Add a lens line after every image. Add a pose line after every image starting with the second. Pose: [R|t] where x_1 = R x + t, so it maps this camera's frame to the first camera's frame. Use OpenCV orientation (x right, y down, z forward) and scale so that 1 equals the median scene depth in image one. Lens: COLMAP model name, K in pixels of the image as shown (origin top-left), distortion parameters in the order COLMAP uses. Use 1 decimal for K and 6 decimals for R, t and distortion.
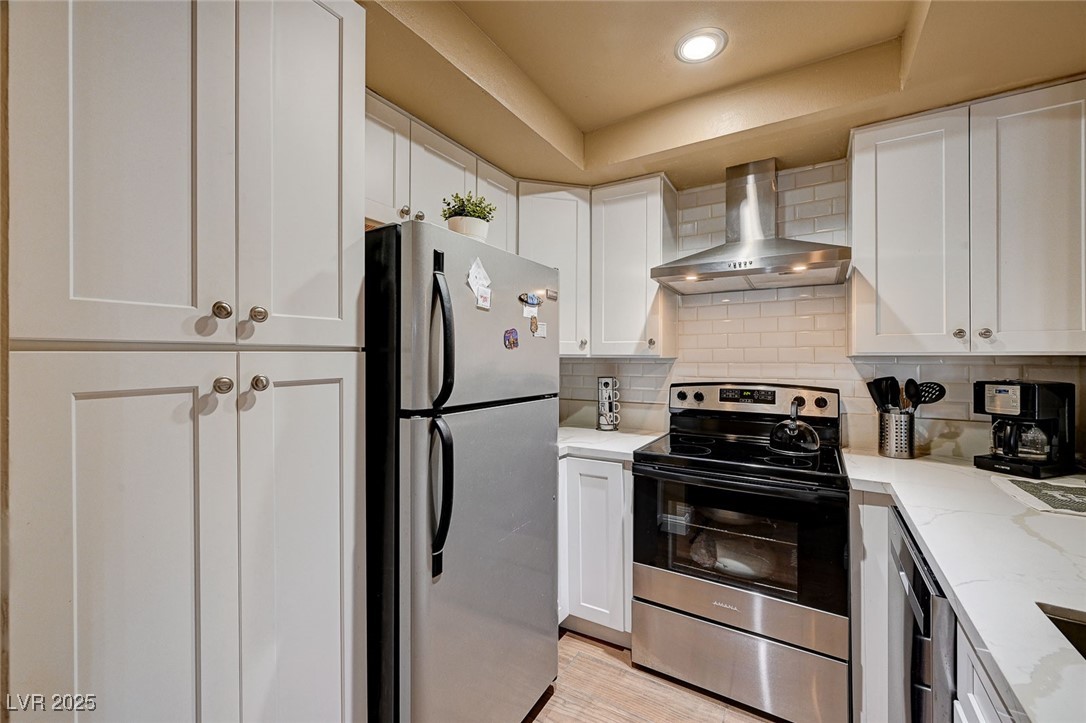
lens RADIAL K [[432.7, 0, 544.7], [0, 432.7, 358.4], [0, 0, 1]] dist [0.000050, 0.000152]
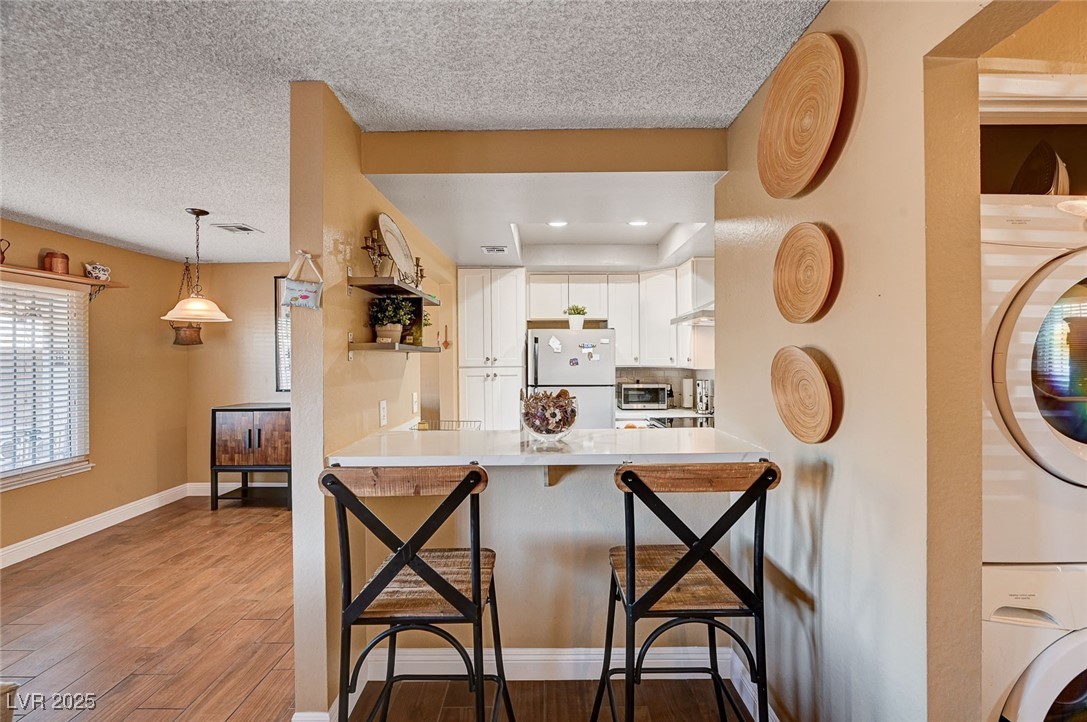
lens RADIAL K [[442.2, 0, 545.6], [0, 442.2, 356.7], [0, 0, 1]] dist [-0.003093, -0.000347]
pose [[0.516720, -0.005095, -0.856139, 1.775982], [0.005897, 0.999980, -0.002392, -0.060179], [0.856134, -0.003812, 0.516740, -0.450091]]
